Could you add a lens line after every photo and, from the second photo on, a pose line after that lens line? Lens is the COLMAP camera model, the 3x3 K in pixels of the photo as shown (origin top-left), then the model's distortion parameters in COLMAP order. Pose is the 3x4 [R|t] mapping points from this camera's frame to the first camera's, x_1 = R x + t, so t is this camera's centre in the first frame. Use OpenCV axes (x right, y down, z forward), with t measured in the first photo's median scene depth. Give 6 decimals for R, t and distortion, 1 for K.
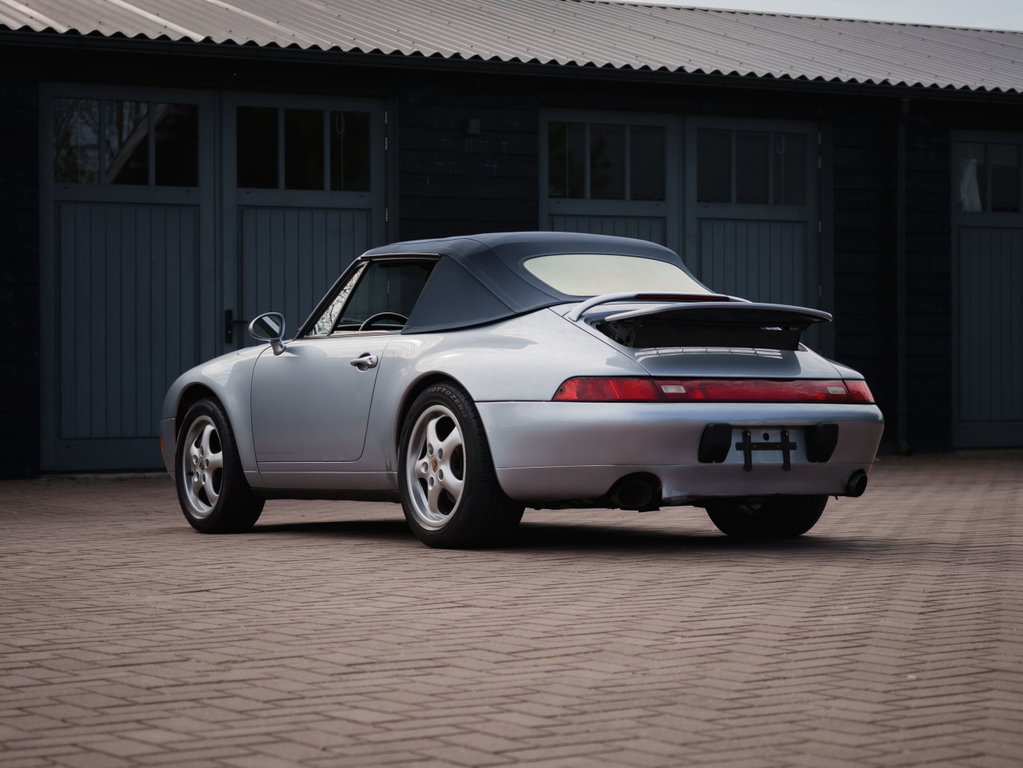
lens RADIAL K [[2435.8, 0, 487.9], [0, 2435.8, 348.2], [0, 0, 1]] dist [-0.007808, 0.000000]
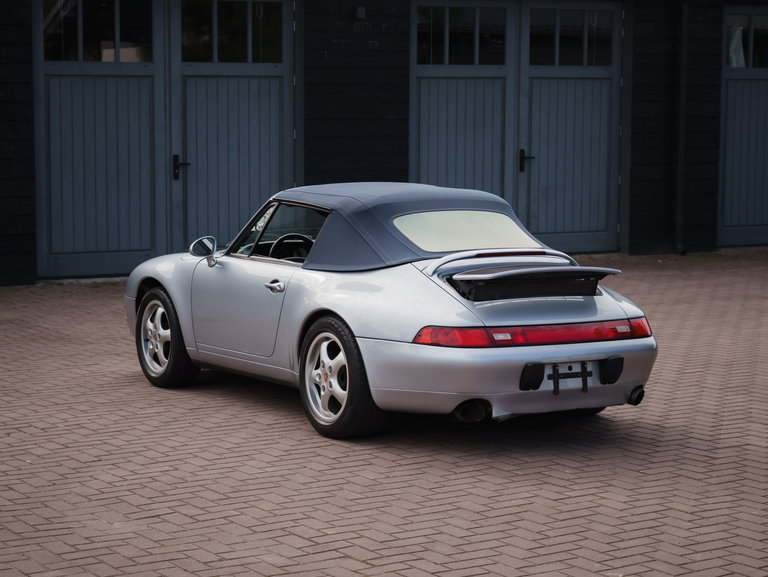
lens RADIAL K [[1828.6, 0, 354.9], [0, 1828.6, 298.8], [0, 0, 1]] dist [-0.007808, 0.000000]
pose [[0.999919, 0.008207, -0.009701, 0.003789], [-0.006909, 0.991875, 0.127030, -0.124256], [0.010665, -0.126952, 0.991851, -0.005298]]
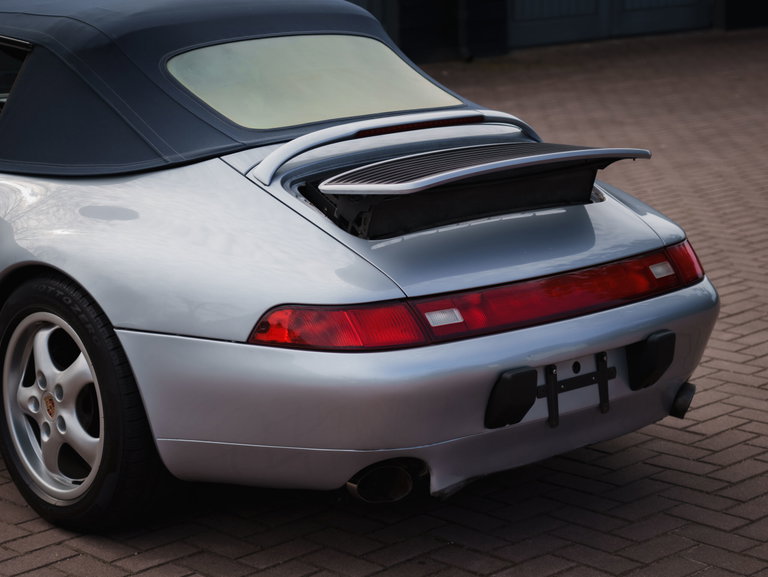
lens RADIAL K [[1828.6, 0, 387.4], [0, 1828.6, 286.3], [0, 0, 1]] dist [-0.007808, 0.000000]
pose [[0.980323, -0.057817, 0.188741, -0.023843], [0.012485, 0.972391, 0.233023, -0.093429], [-0.197003, -0.226081, 0.953980, 0.526873]]
